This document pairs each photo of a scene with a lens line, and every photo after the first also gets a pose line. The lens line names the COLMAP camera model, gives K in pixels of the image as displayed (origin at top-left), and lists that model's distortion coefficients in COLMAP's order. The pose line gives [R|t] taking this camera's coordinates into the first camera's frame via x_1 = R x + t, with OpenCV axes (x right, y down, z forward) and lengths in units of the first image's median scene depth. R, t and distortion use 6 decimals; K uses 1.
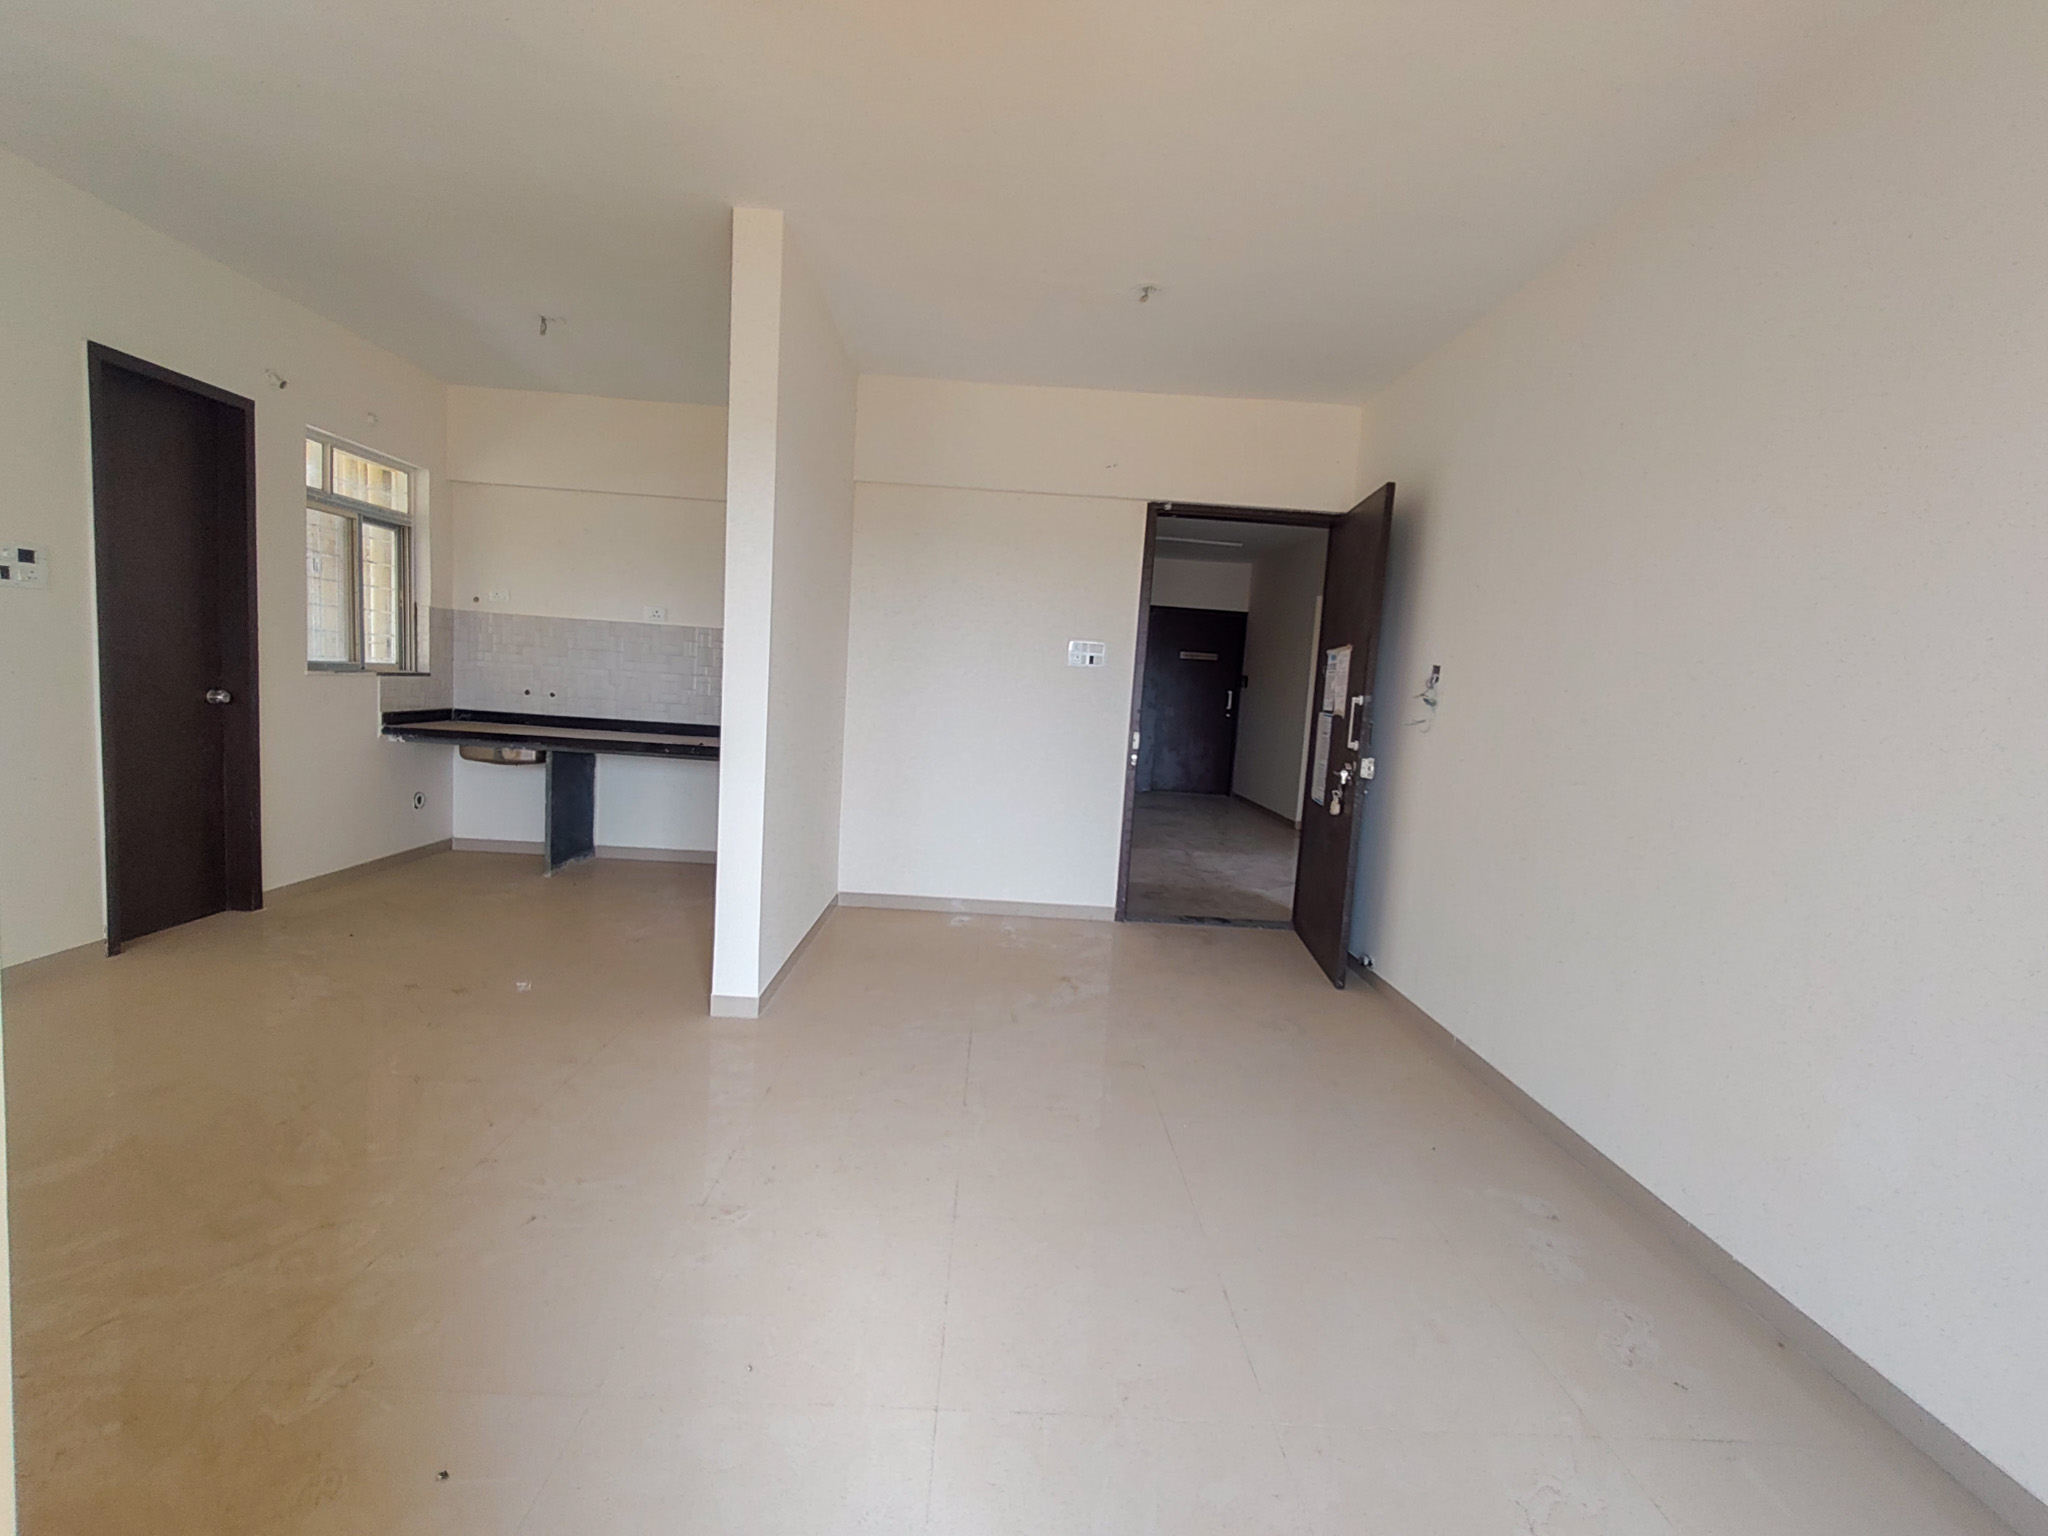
lens RADIAL K [[940.0, 0, 1032.6], [0, 940.0, 775.5], [0, 0, 1]] dist [-0.000689, -0.000777]
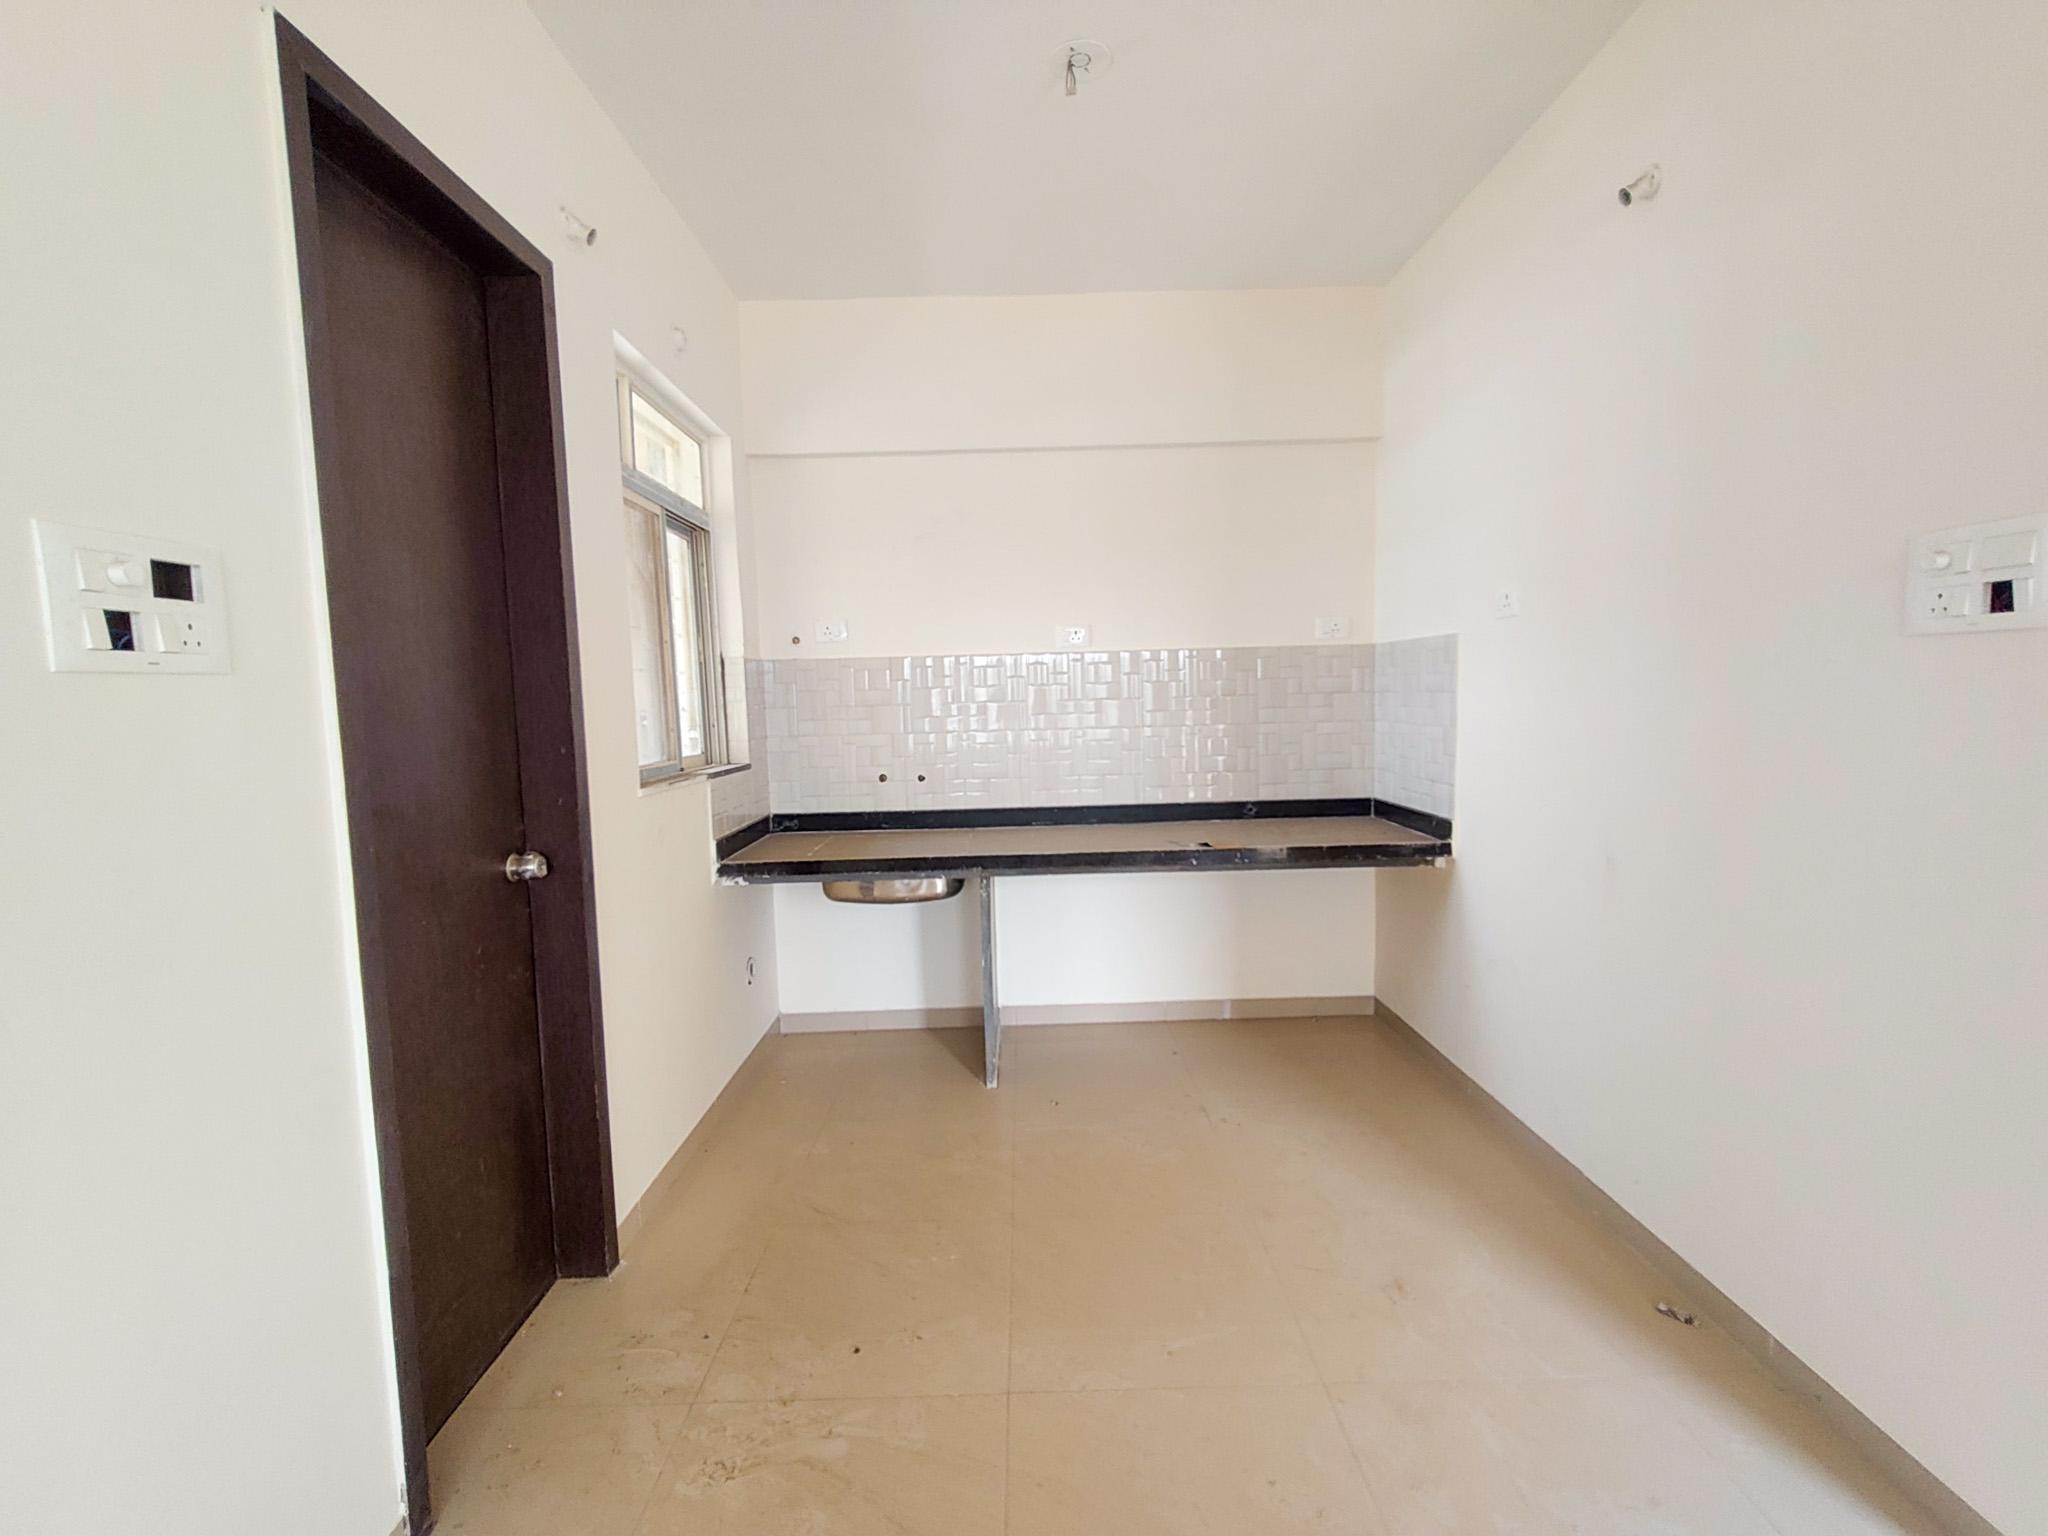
lens RADIAL K [[940.0, 0, 1032.6], [0, 940.0, 775.5], [0, 0, 1]] dist [-0.000689, -0.000777]
pose [[0.995417, -0.090145, -0.031909, -0.469137], [0.089667, 0.995841, -0.016119, -0.080198], [0.033230, 0.013184, 0.999361, 0.415072]]
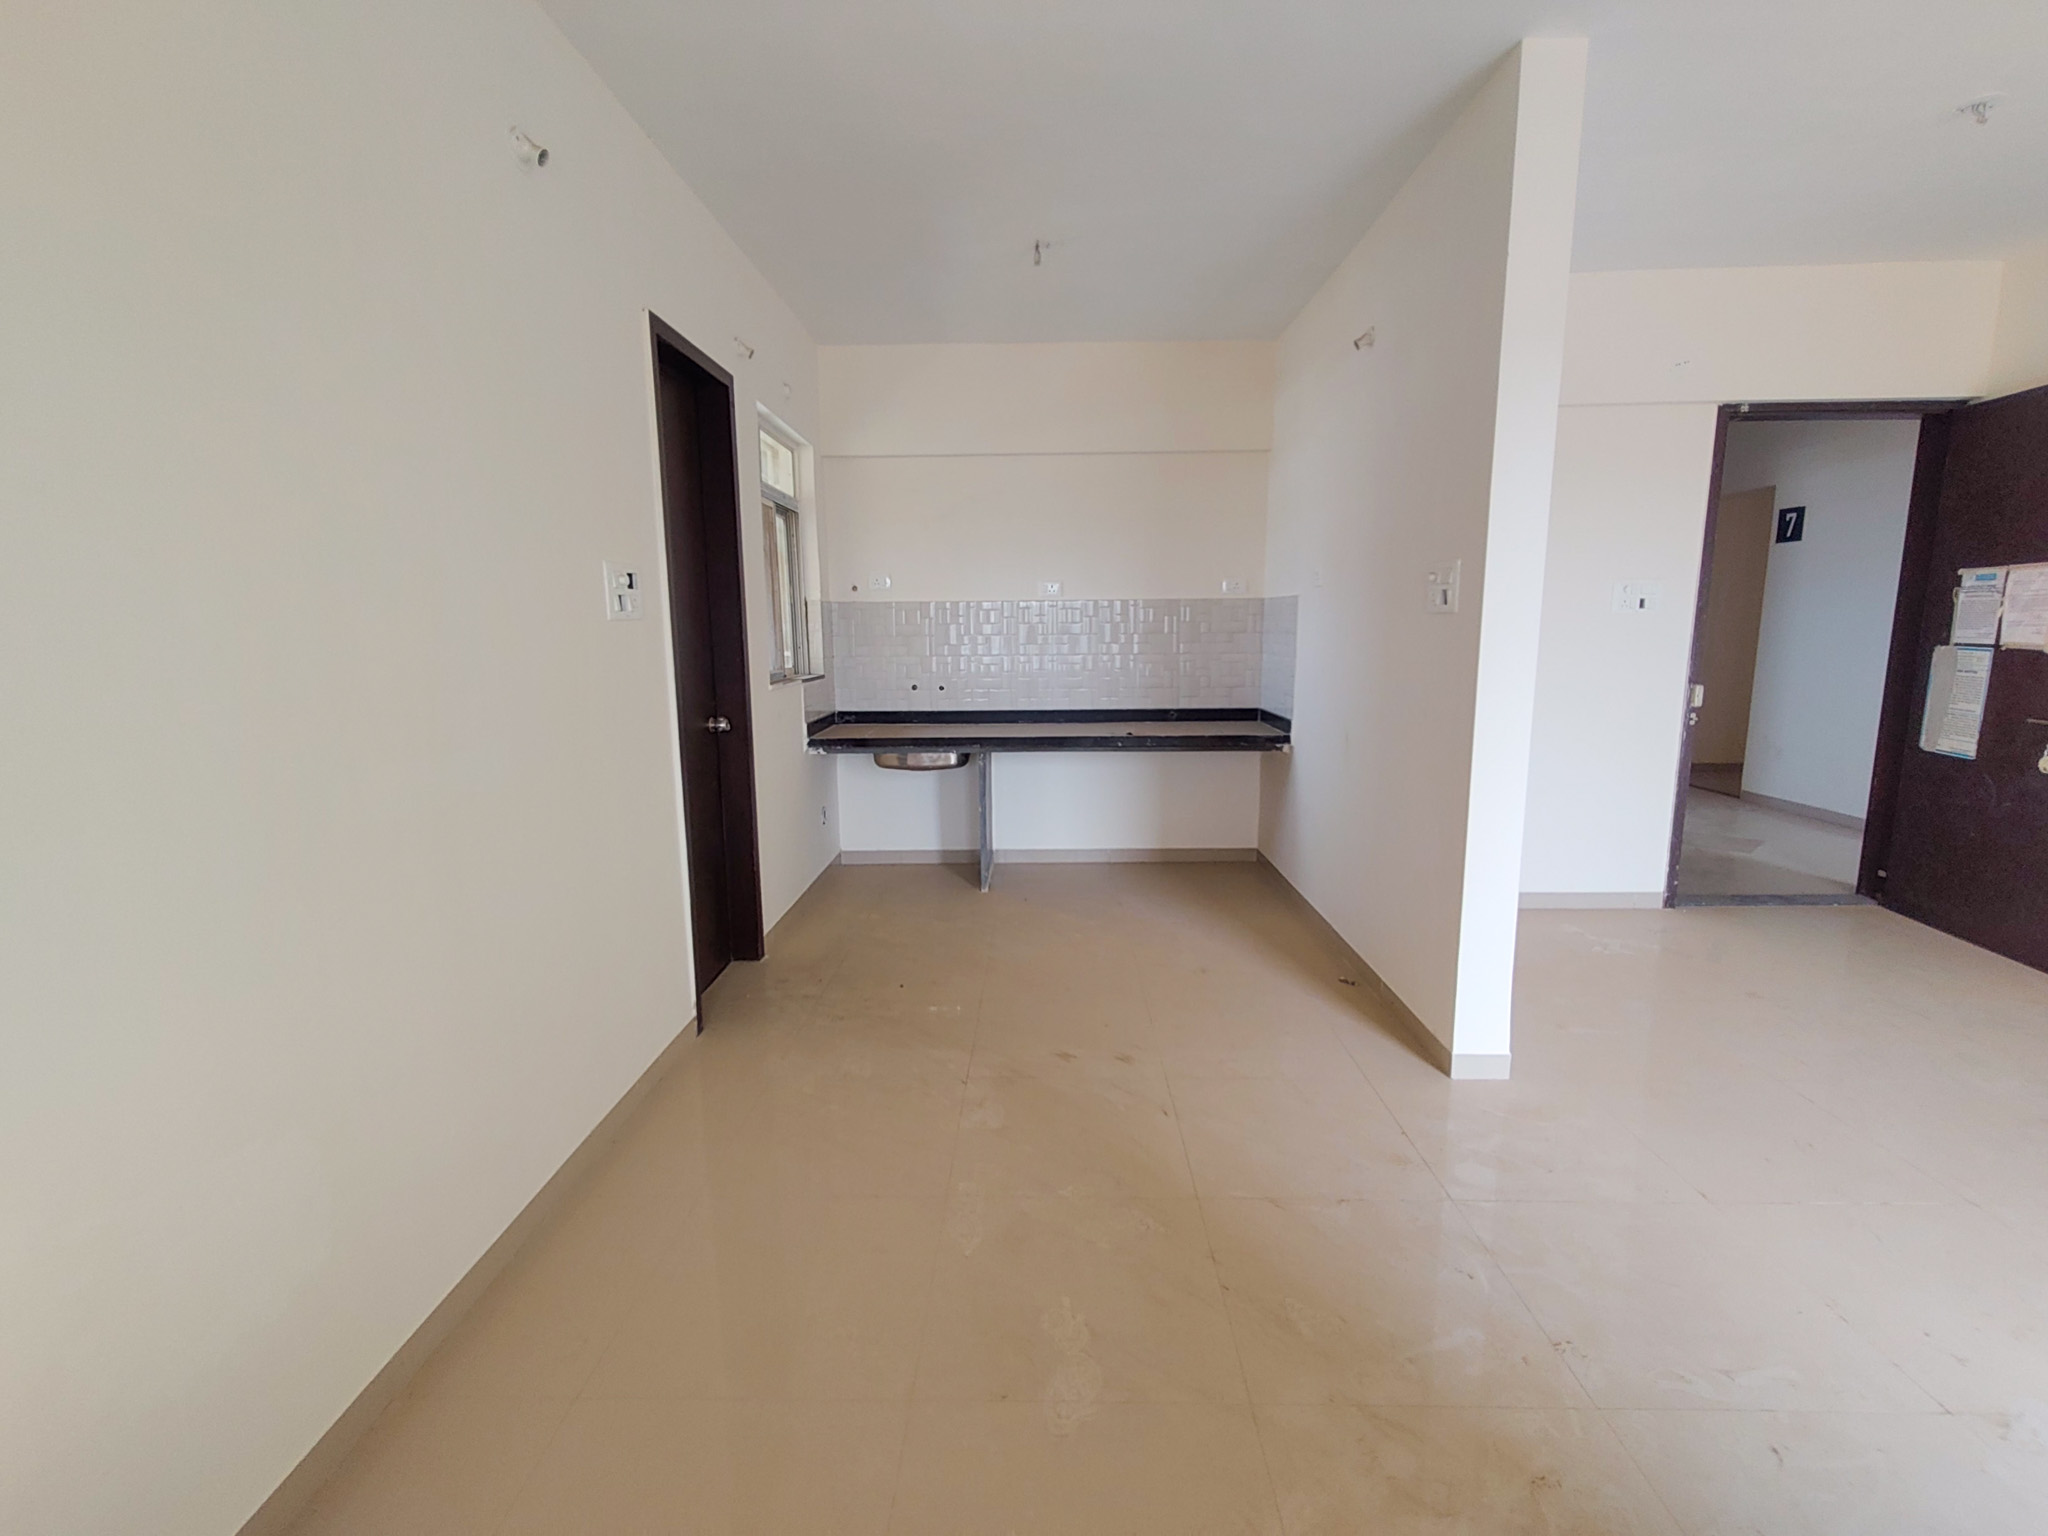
lens RADIAL K [[944.9, 0, 1024.1], [0, 944.9, 774.2], [0, 0, 1]] dist [0.007507, -0.000990]
pose [[0.995548, -0.064839, -0.068410, -0.423648], [0.068501, 0.996263, 0.052617, -0.051953], [0.064742, -0.057069, 0.996269, 0.109940]]
